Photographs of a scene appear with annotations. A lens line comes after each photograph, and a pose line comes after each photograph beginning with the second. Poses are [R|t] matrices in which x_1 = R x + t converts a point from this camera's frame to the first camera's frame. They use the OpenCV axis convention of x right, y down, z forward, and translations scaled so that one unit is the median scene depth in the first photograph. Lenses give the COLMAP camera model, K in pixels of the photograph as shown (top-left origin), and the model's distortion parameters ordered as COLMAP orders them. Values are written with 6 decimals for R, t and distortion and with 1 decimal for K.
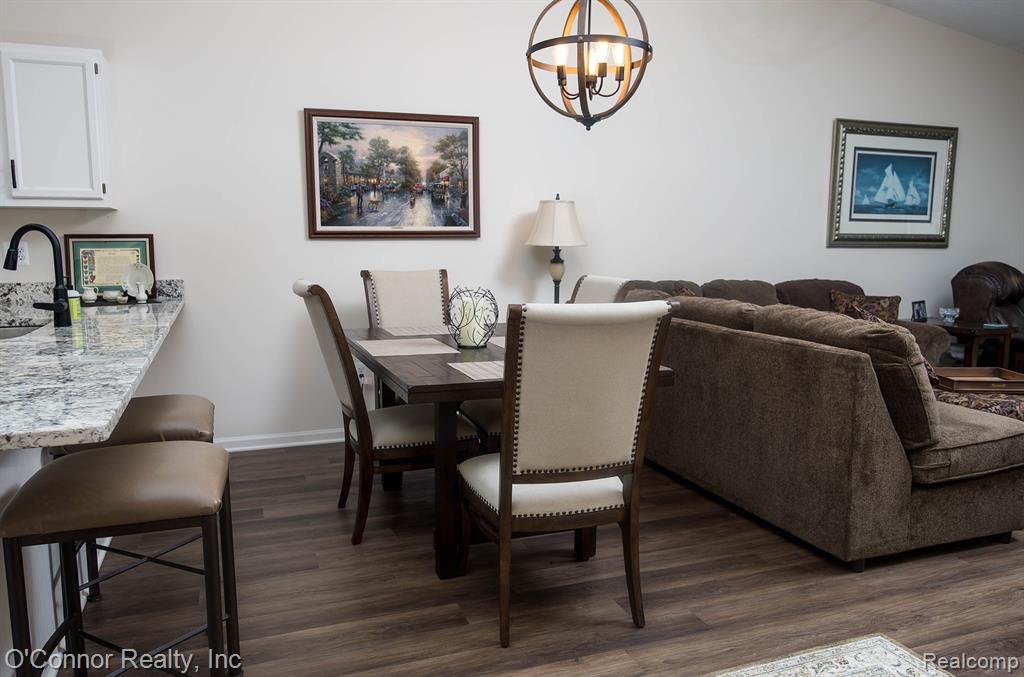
lens RADIAL K [[777.2, 0, 510.6], [0, 777.2, 362.1], [0, 0, 1]] dist [-0.004855, -0.059699]
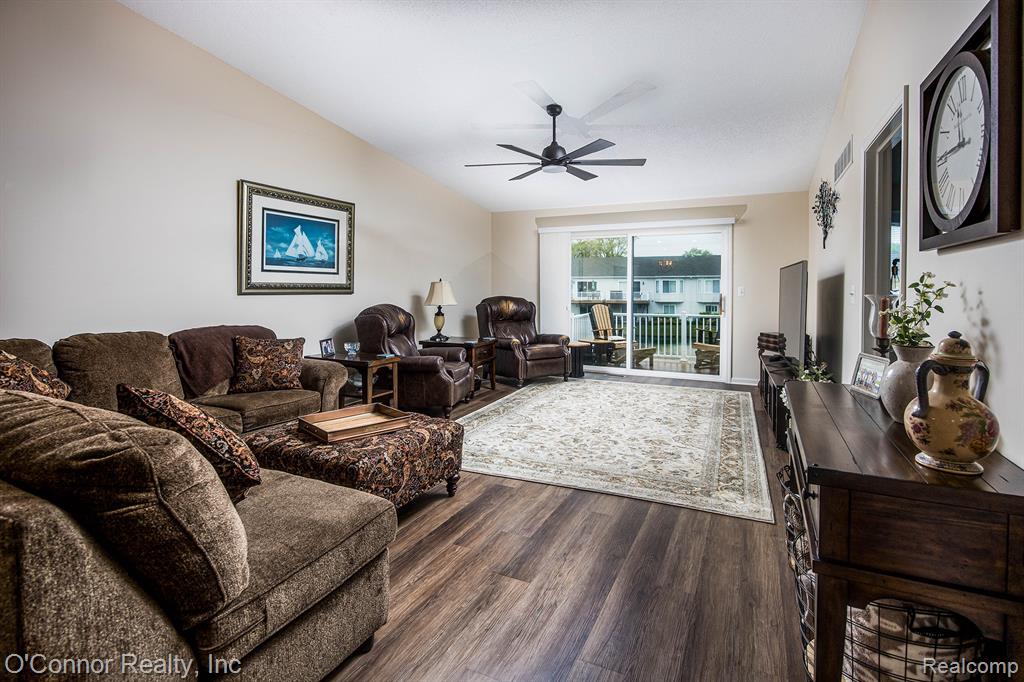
lens RADIAL K [[498.6, 0, 512.7], [0, 498.6, 303.4], [0, 0, 1]] dist [-0.001096, 0.000216]
pose [[0.727037, -0.021161, 0.686272, 0.203710], [0.106688, 0.990866, -0.082472, -0.037970], [-0.678259, 0.133177, 0.722654, 0.235693]]
